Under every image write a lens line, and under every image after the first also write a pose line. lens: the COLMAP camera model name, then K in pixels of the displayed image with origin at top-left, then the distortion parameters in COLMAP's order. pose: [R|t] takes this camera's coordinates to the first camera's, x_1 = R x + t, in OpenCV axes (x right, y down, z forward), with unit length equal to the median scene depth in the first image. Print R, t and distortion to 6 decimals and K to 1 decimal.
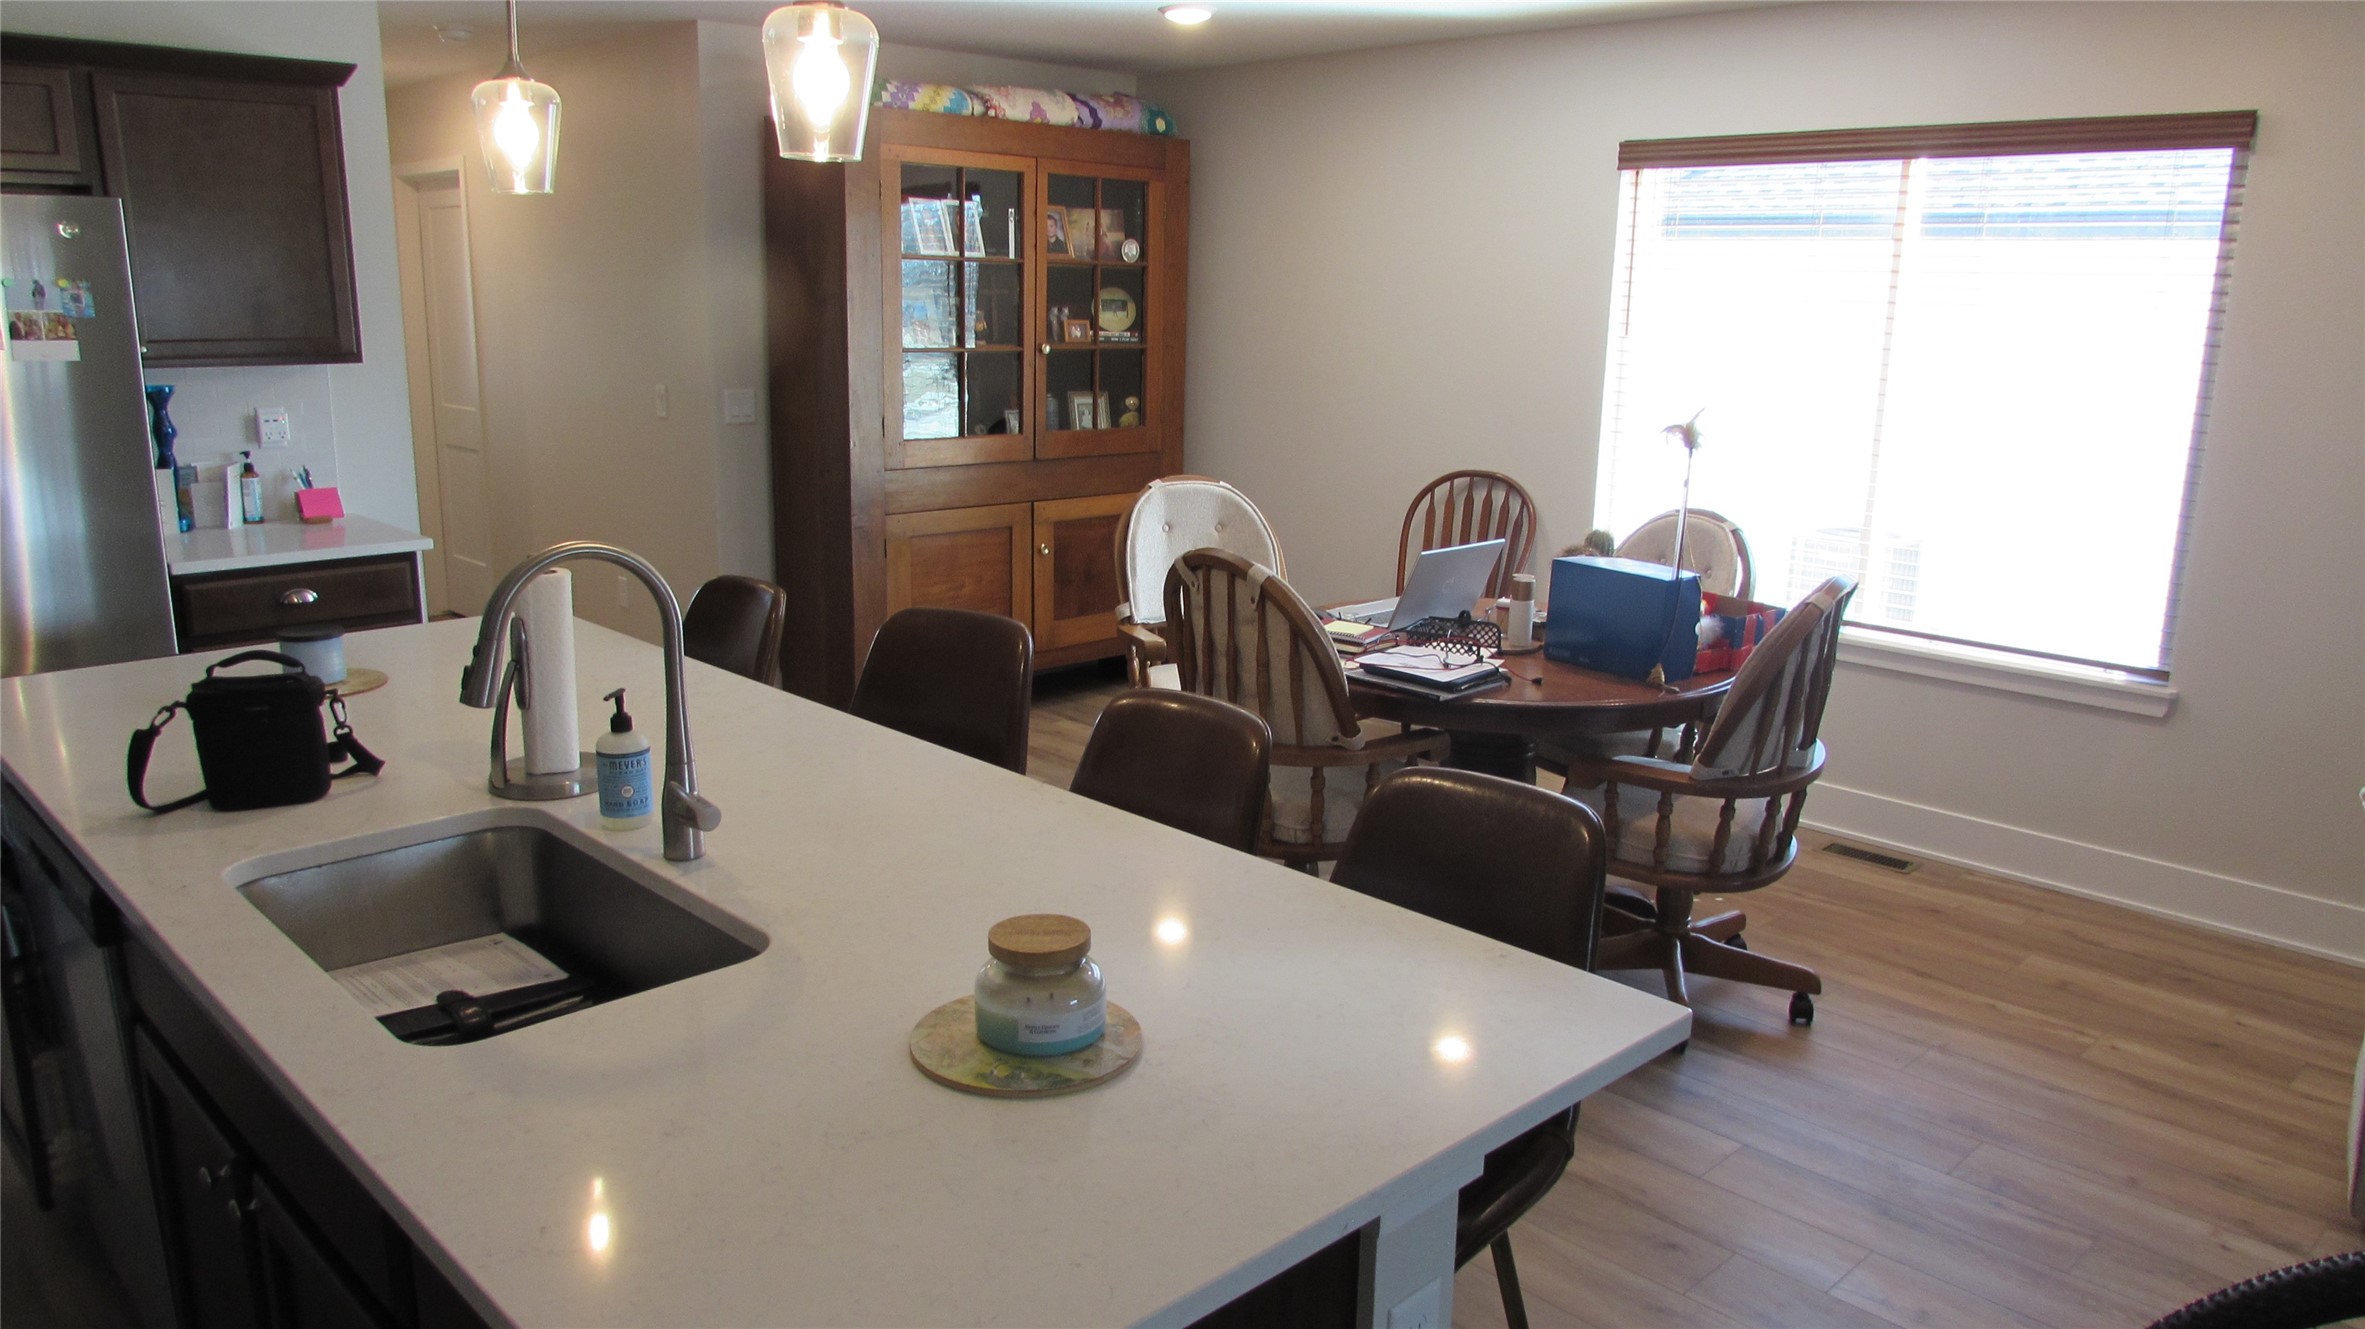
lens RADIAL K [[1684.1, 0, 1206.0], [0, 1684.1, 661.5], [0, 0, 1]] dist [-0.034211, 0.021002]
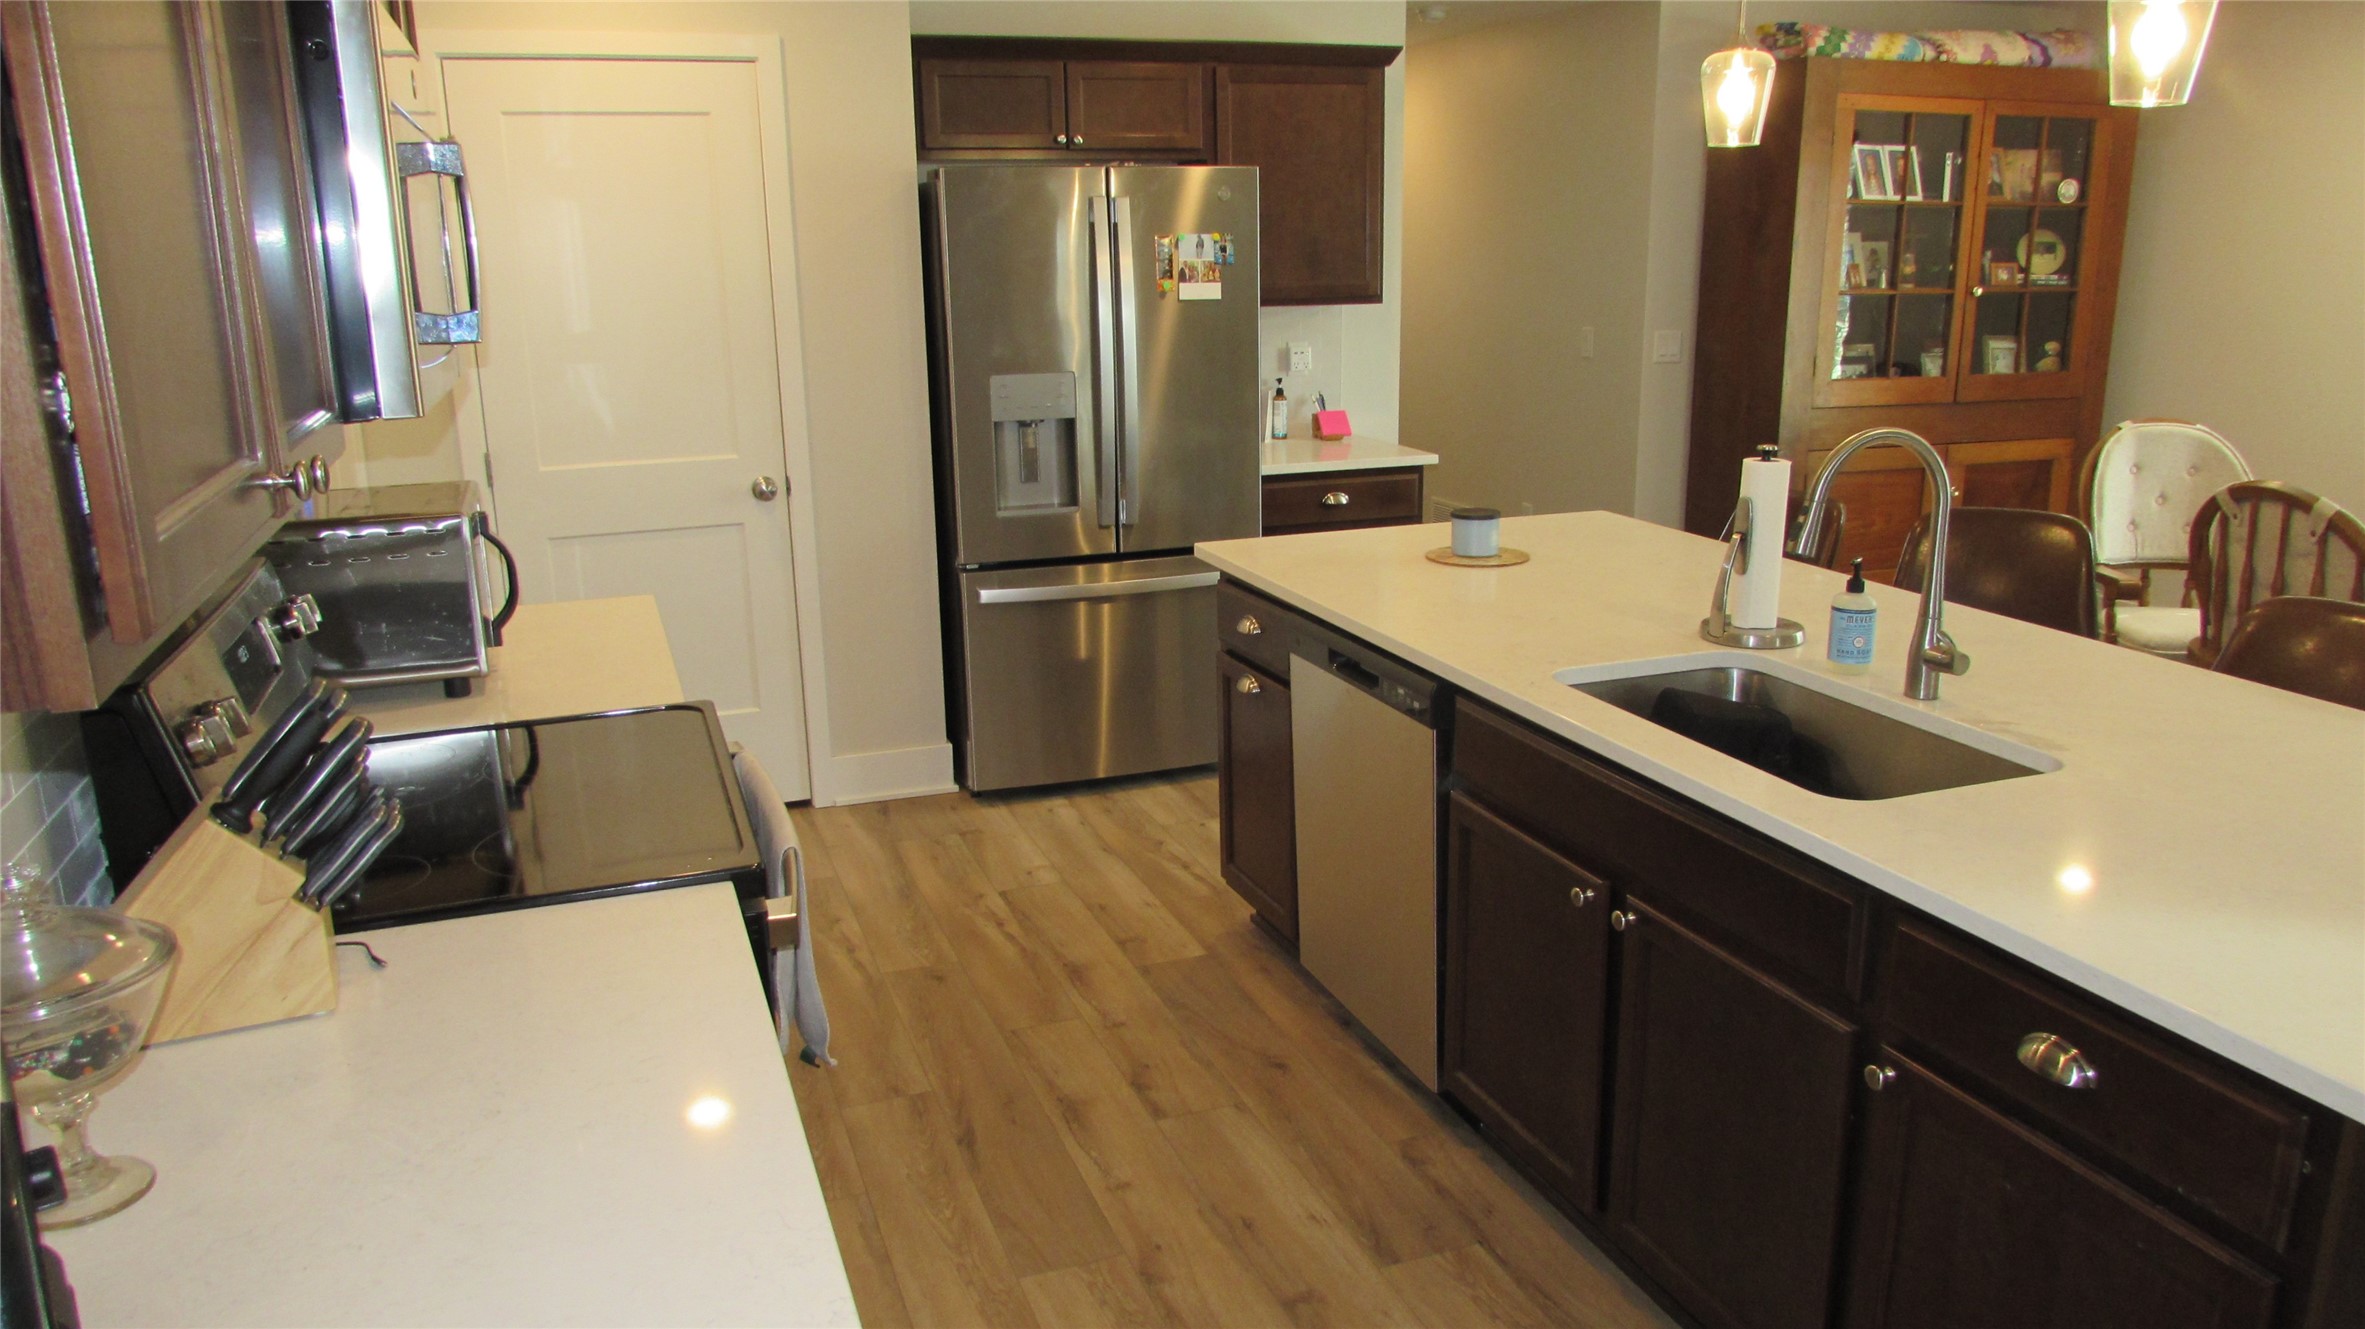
lens RADIAL K [[1684.1, 0, 1184.5], [0, 1684.1, 657.3], [0, 0, 1]] dist [-0.034211, 0.021002]
pose [[0.911948, 0.076176, -0.403172, -0.112758], [-0.067394, 0.997079, 0.035949, 0.029082], [0.404732, -0.005613, 0.914418, -0.109994]]
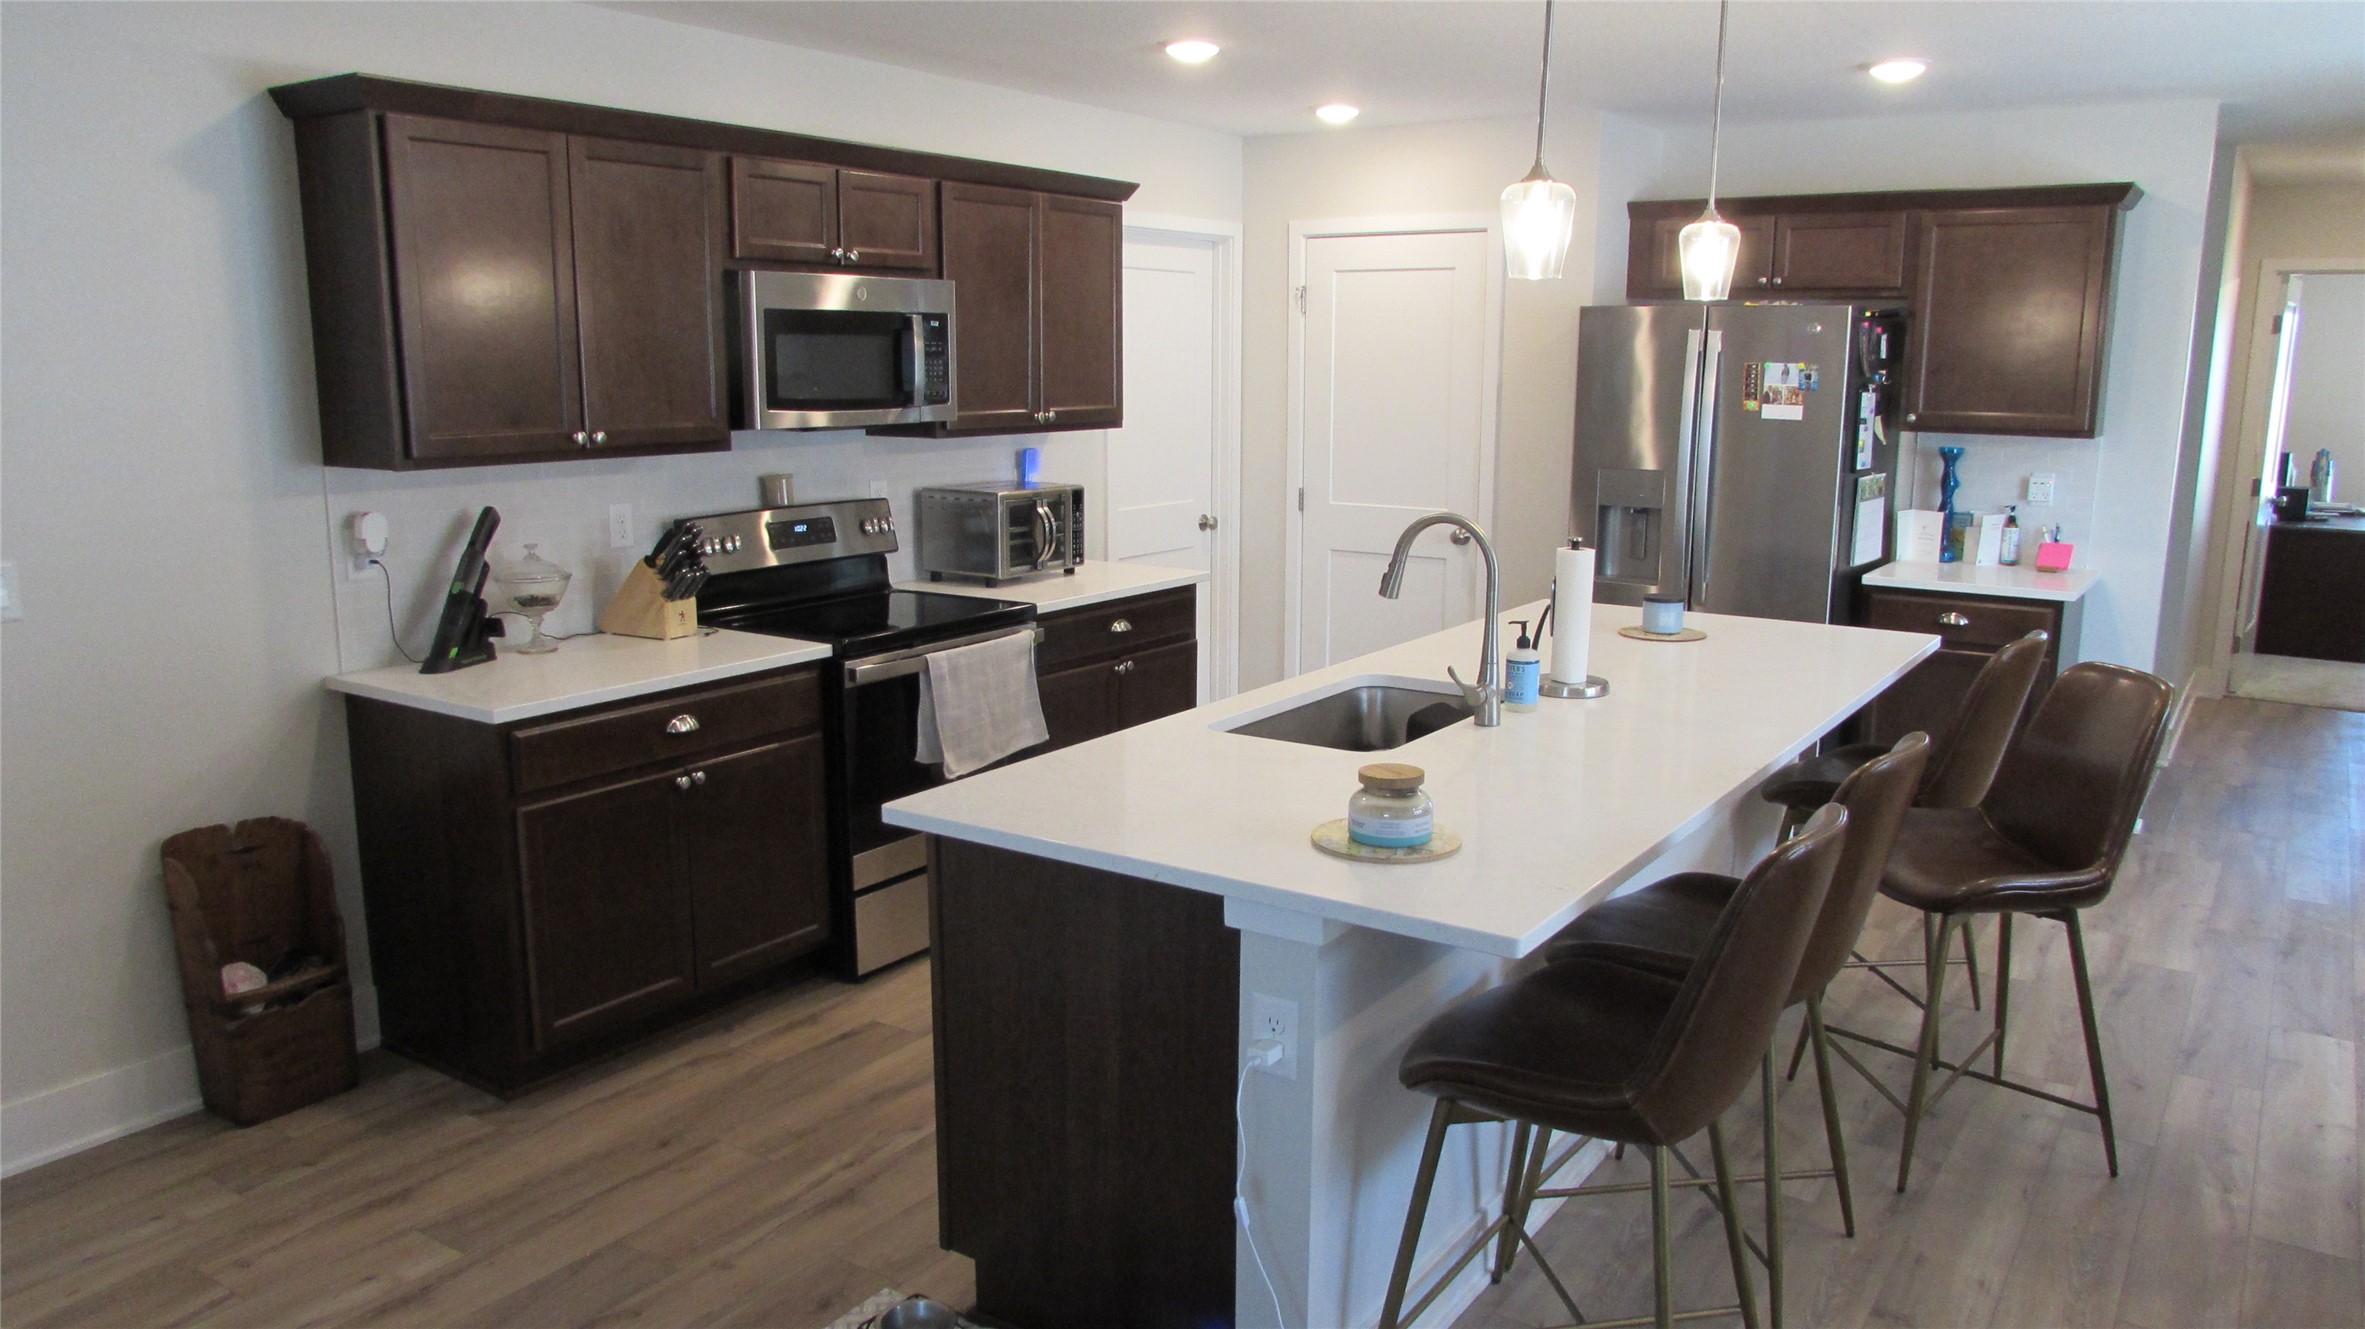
lens RADIAL K [[1684.1, 0, 1198.0], [0, 1684.1, 665.3], [0, 0, 1]] dist [-0.034211, 0.021002]
pose [[0.205478, 0.171051, -0.963598, 0.415916], [-0.223746, 0.966741, 0.123897, -0.026079], [0.952742, 0.190143, 0.236916, 0.136567]]
